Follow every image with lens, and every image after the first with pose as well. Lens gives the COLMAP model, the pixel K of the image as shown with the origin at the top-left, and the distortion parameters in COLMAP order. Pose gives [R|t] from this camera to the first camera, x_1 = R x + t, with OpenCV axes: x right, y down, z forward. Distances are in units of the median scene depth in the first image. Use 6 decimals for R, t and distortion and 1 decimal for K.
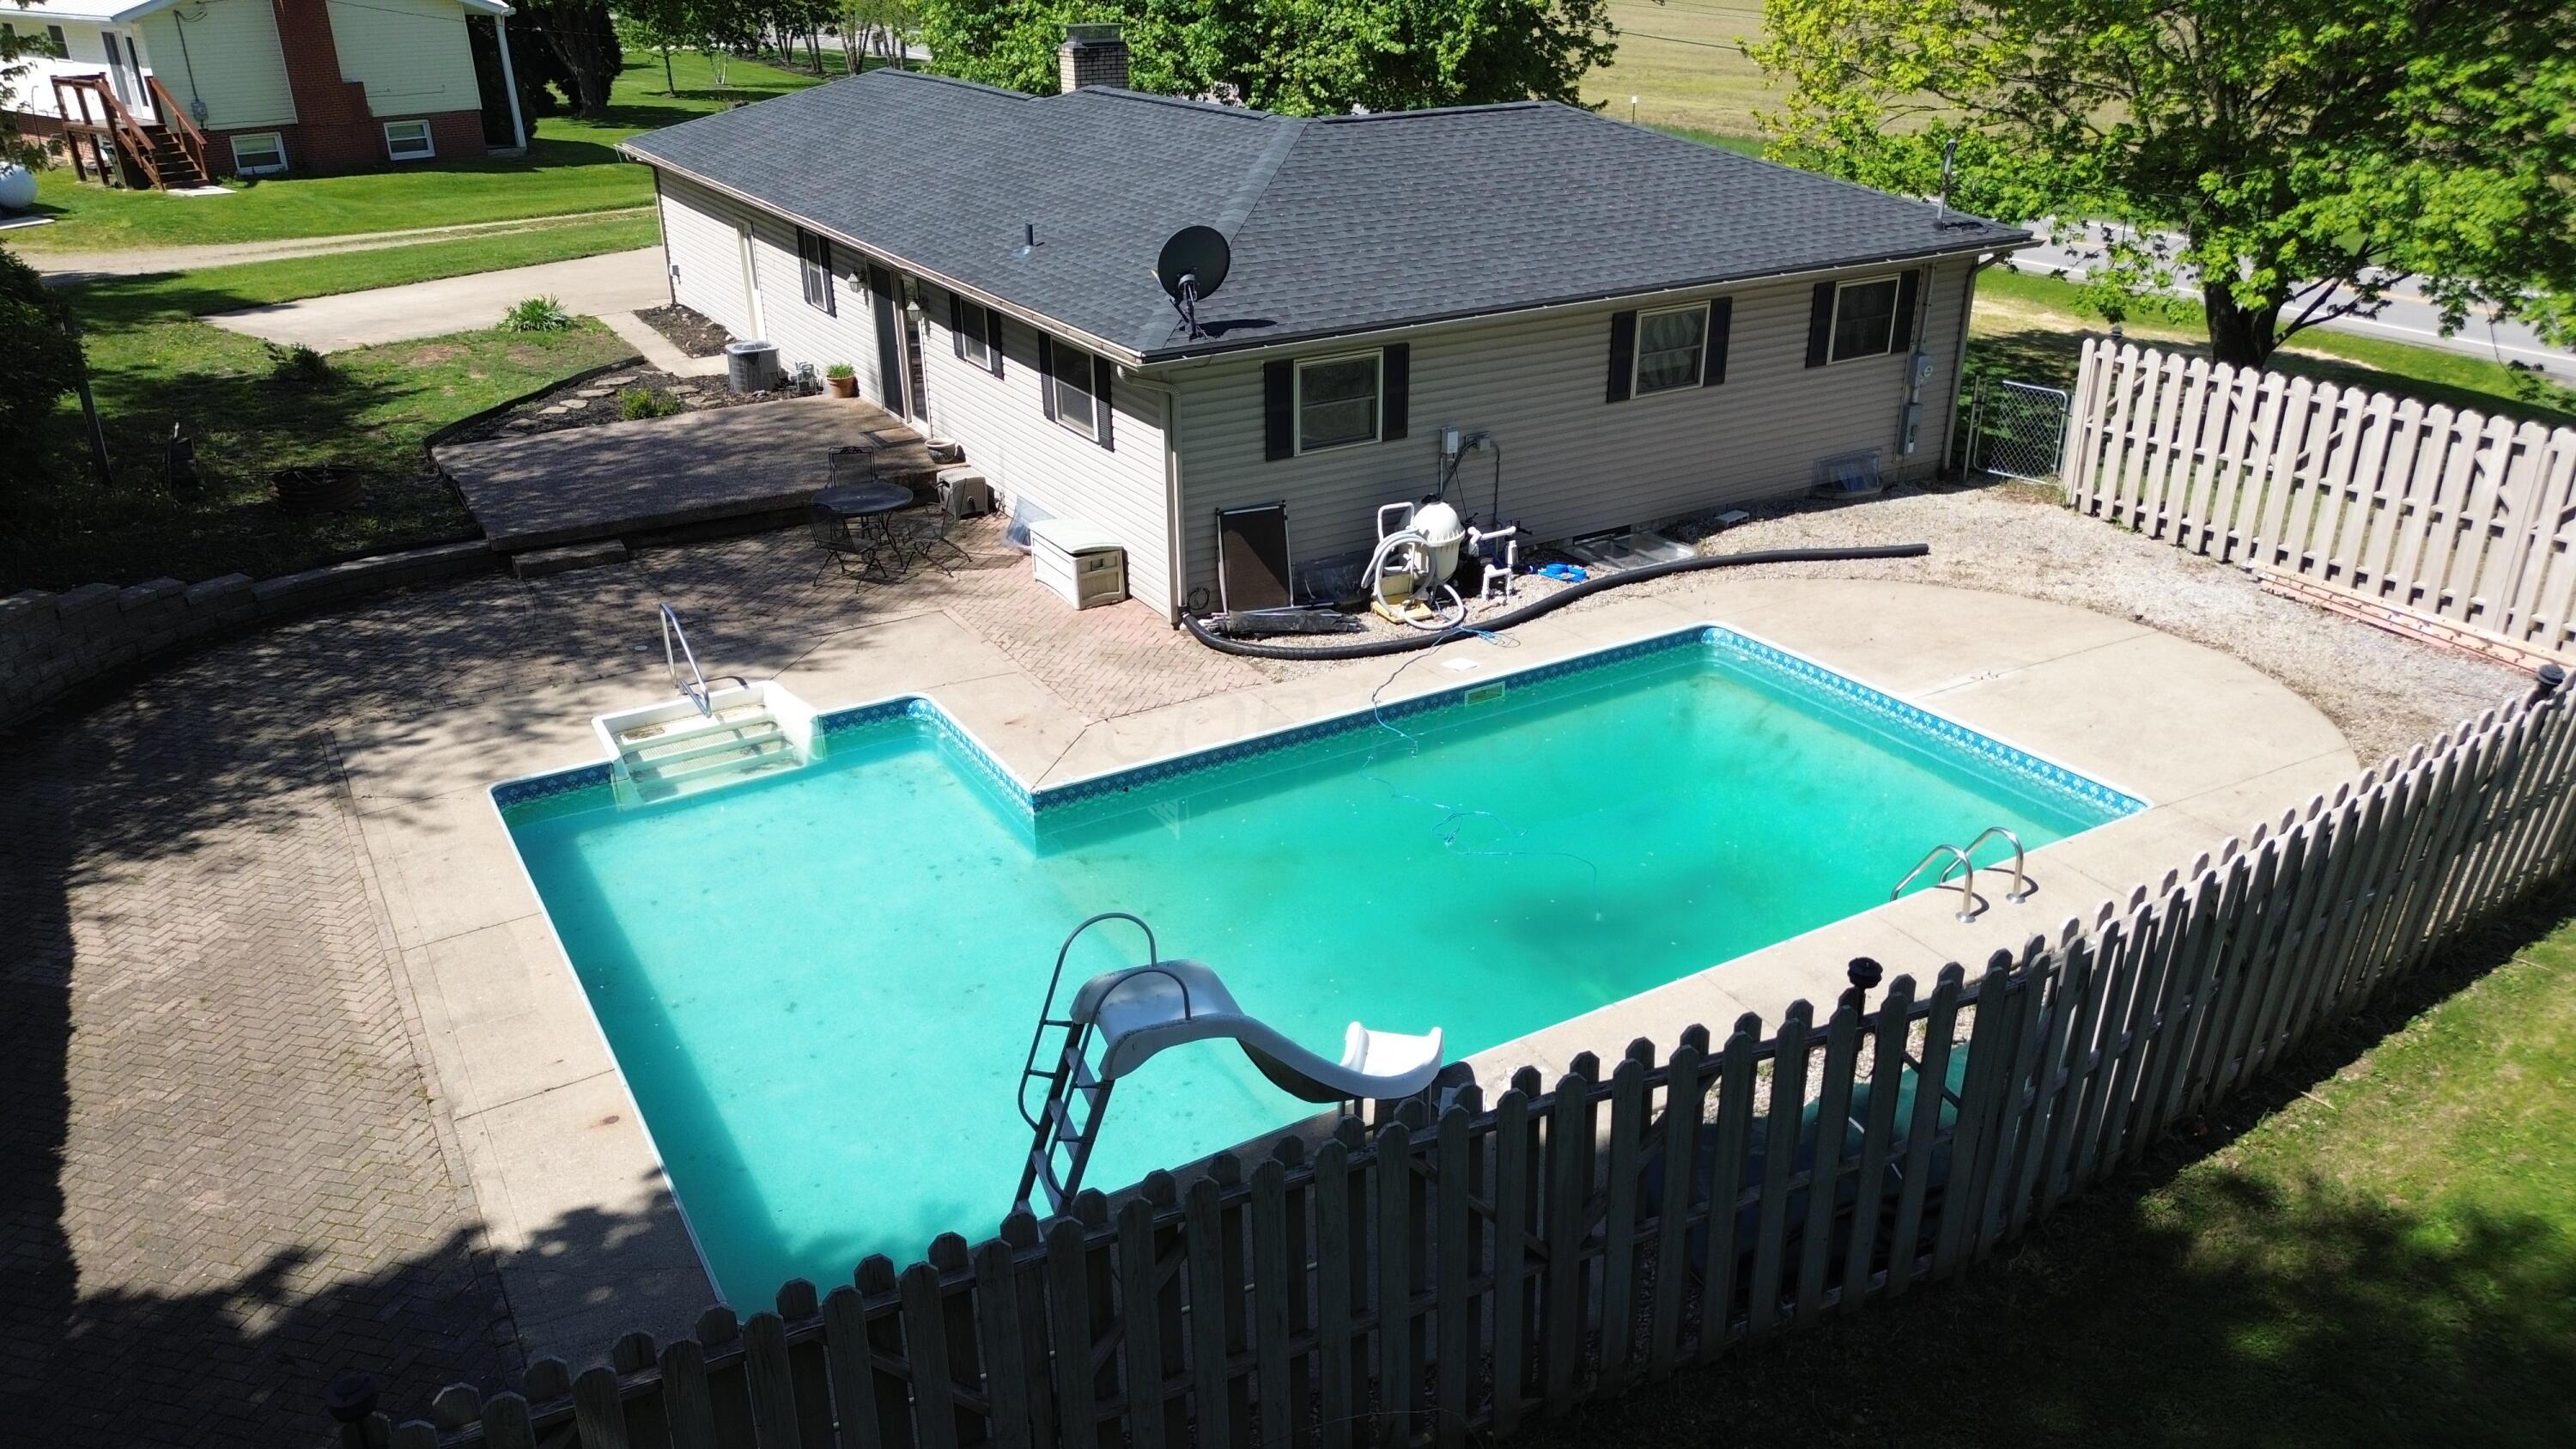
lens RADIAL K [[1858.2, 0, 1288.0], [0, 1858.2, 724.5], [0, 0, 1]] dist [-0.003300, -0.001073]
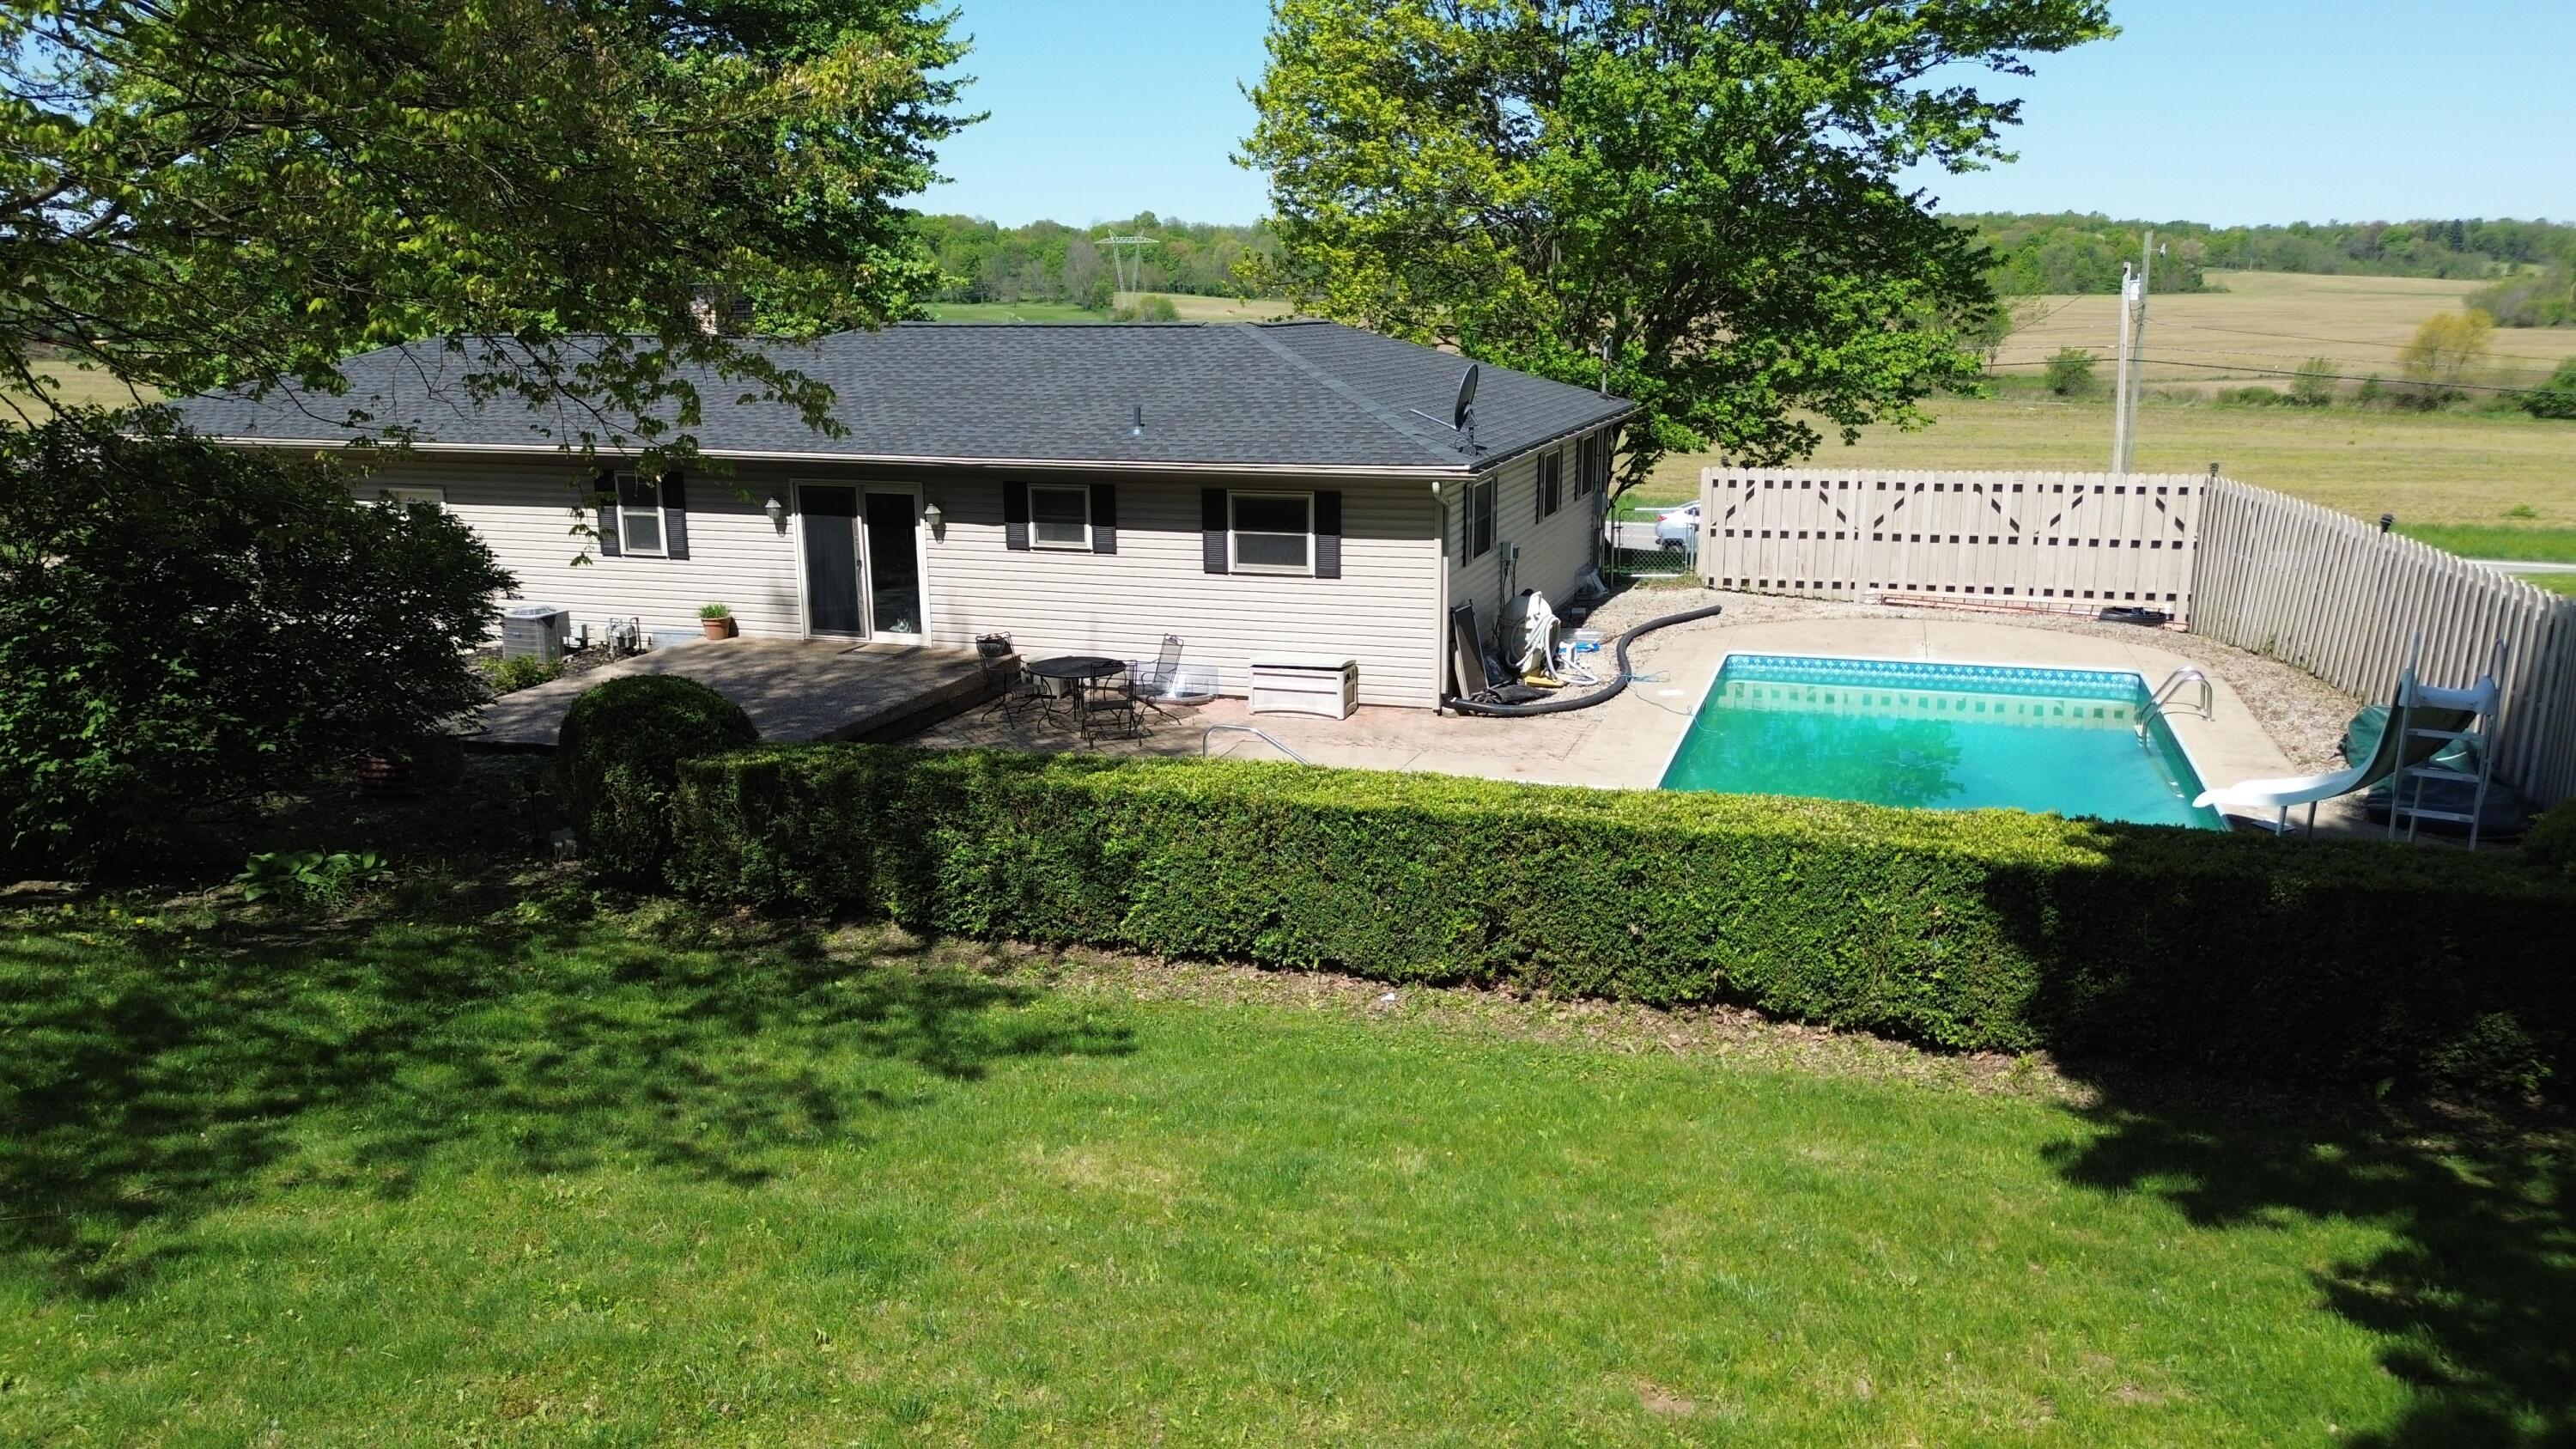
lens RADIAL K [[1858.2, 0, 1288.0], [0, 1858.2, 724.5], [0, 0, 1]] dist [-0.003300, -0.001073]
pose [[0.760569, -0.142712, 0.633378, -0.746589], [0.259085, 0.961217, -0.094532, 0.033559], [-0.595323, 0.235997, 0.768047, 0.145359]]
